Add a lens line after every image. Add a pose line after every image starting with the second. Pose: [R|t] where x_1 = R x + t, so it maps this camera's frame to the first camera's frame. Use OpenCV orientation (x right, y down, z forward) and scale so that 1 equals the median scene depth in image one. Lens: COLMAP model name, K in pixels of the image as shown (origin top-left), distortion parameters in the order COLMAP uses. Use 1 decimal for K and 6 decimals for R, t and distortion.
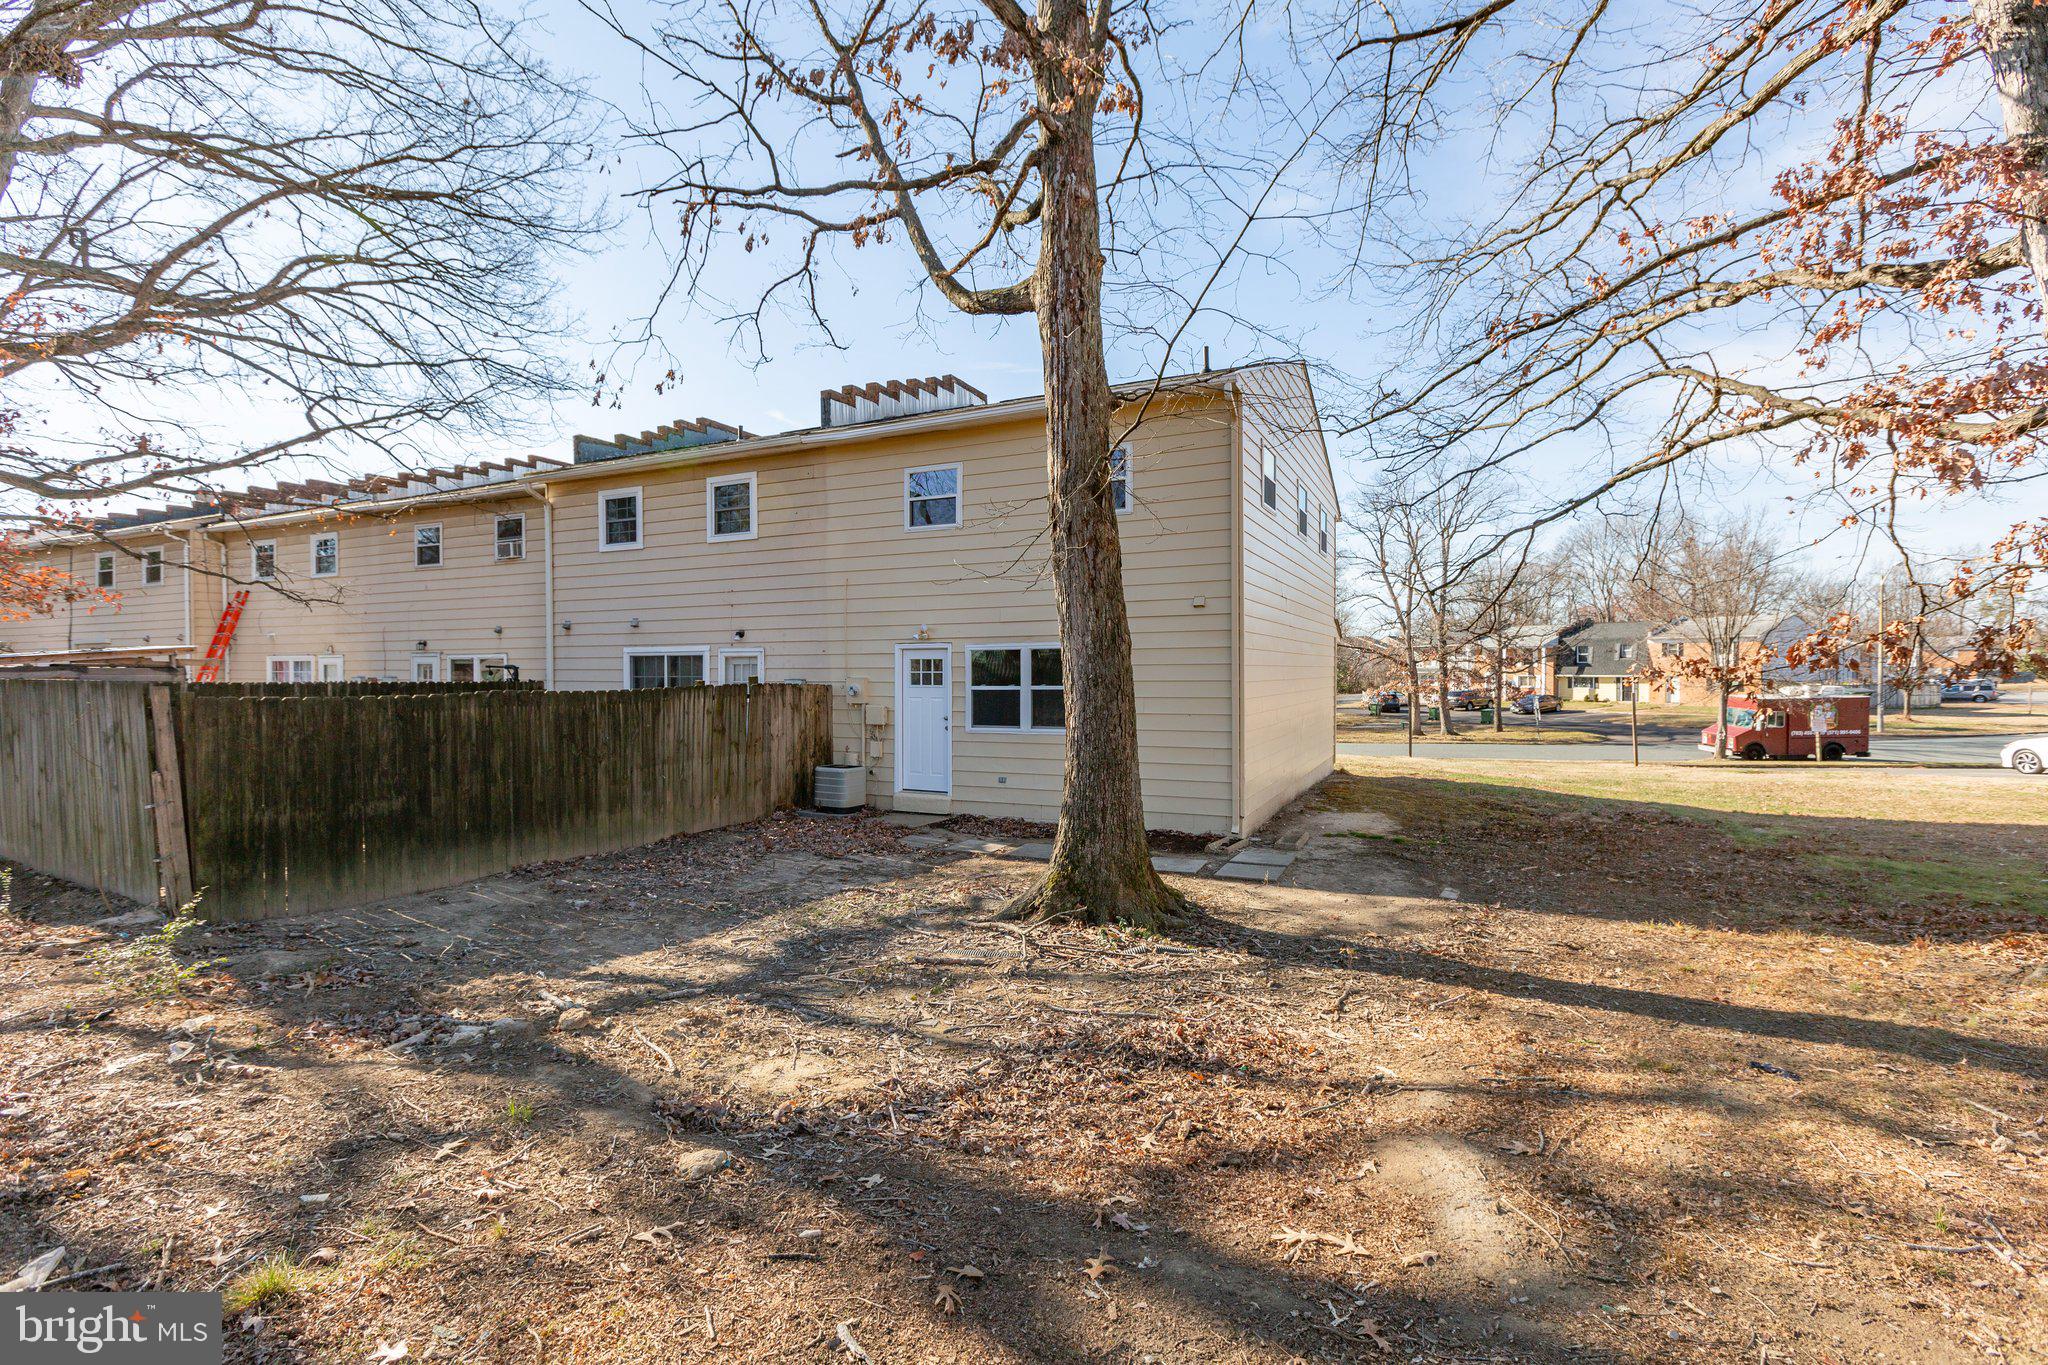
lens RADIAL K [[865.7, 0, 1012.3], [0, 865.7, 675.6], [0, 0, 1]] dist [-0.001279, 0.000127]
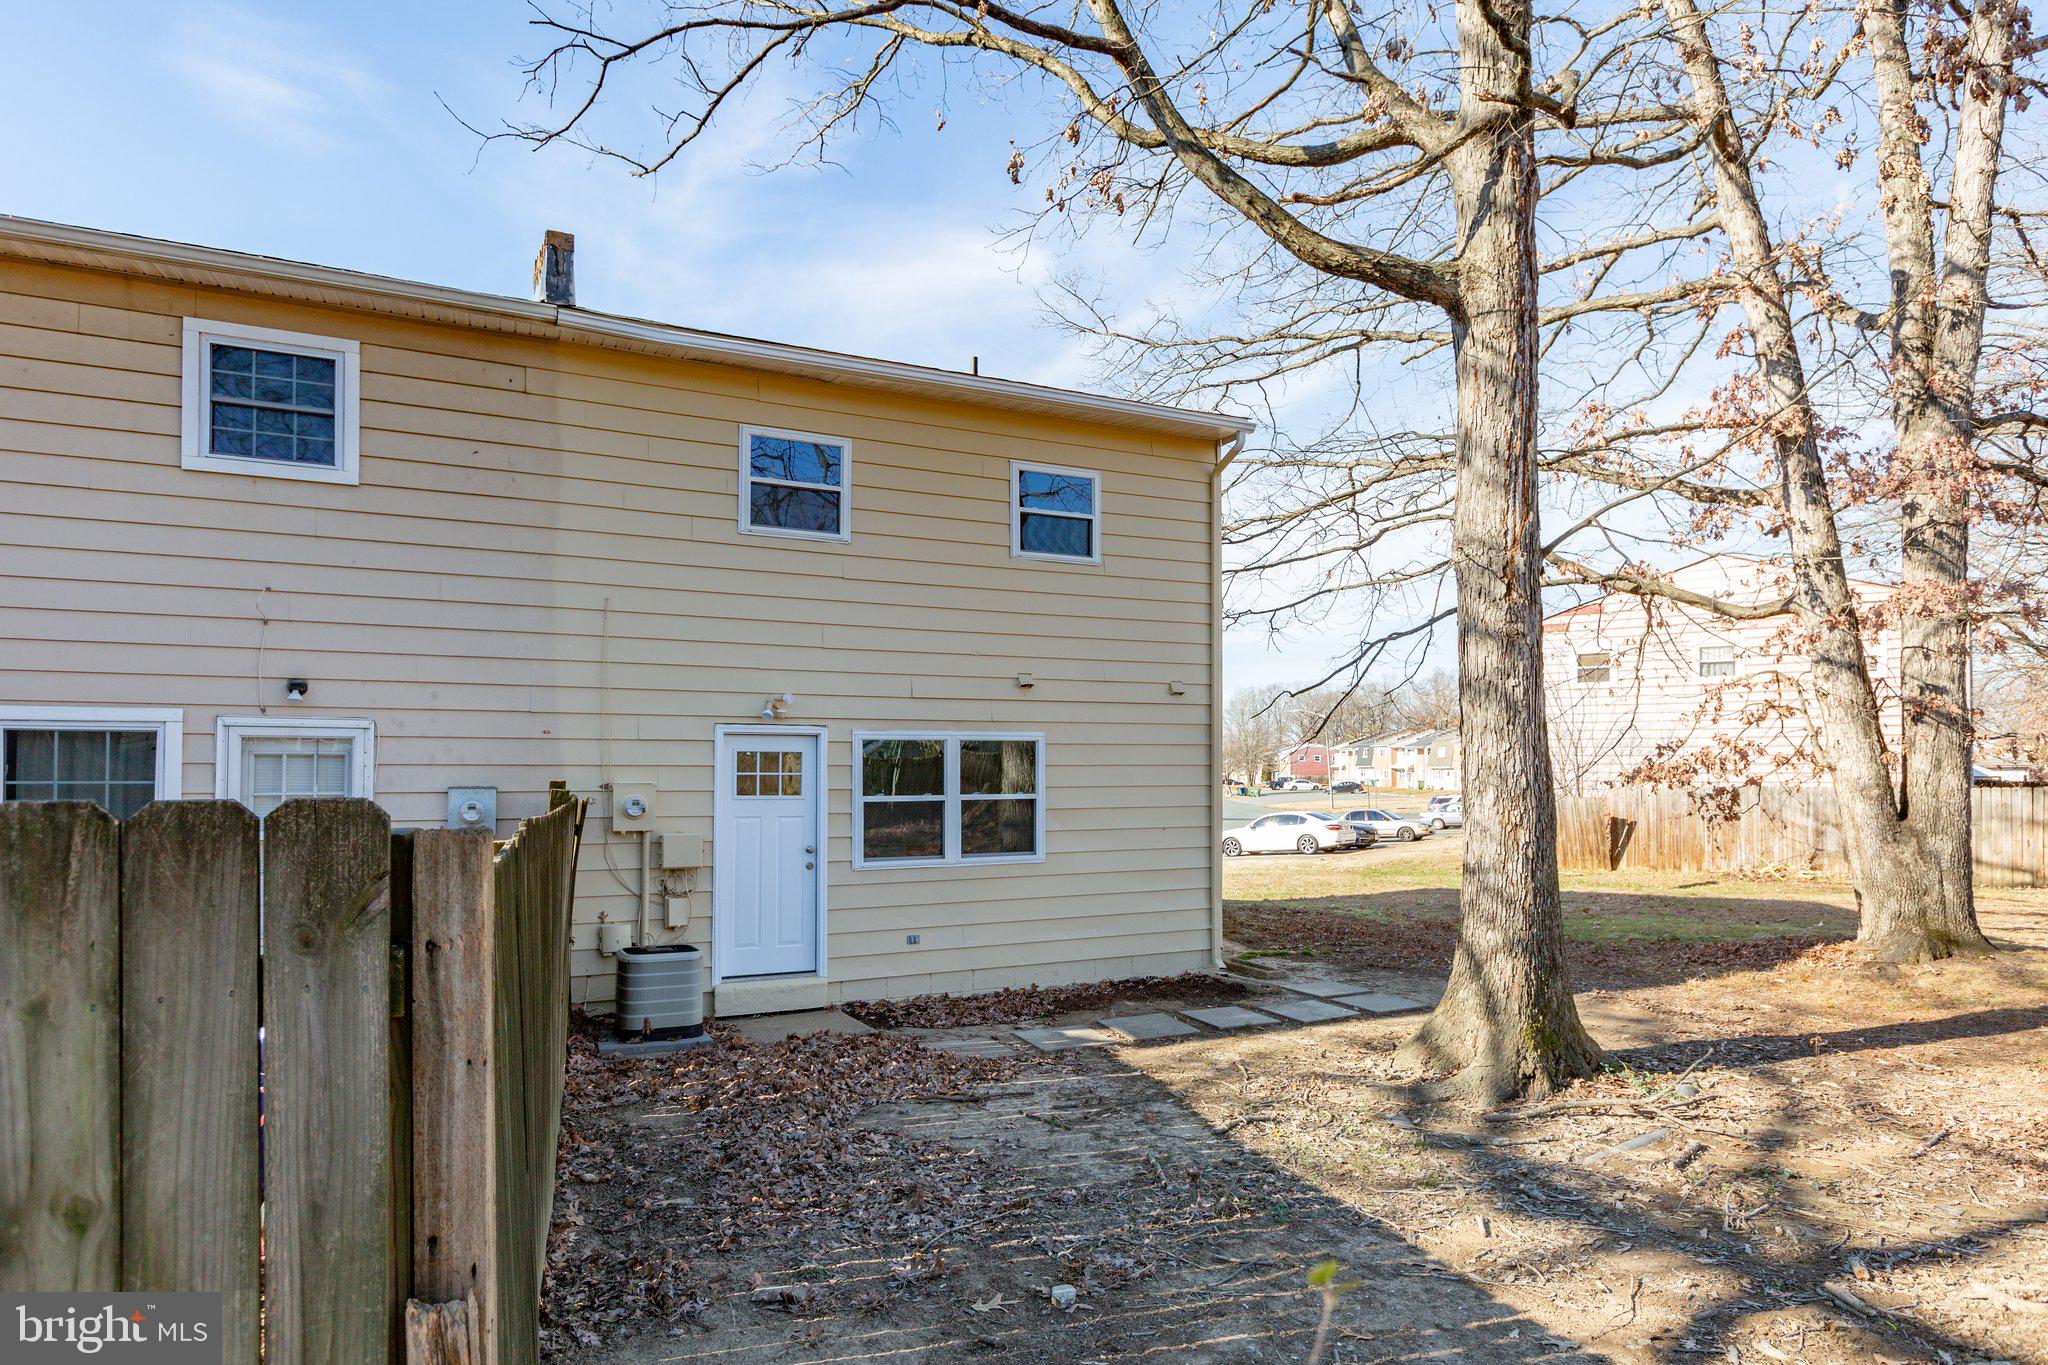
lens RADIAL K [[1085.4, 0, 1017.2], [0, 1085.4, 754.7], [0, 0, 1]] dist [0.001010, 0.000384]
pose [[0.650206, 0.017774, 0.759550, -0.567534], [0.001432, 0.999696, -0.024620, 0.001717], [-0.759757, 0.017095, 0.649983, 0.397648]]
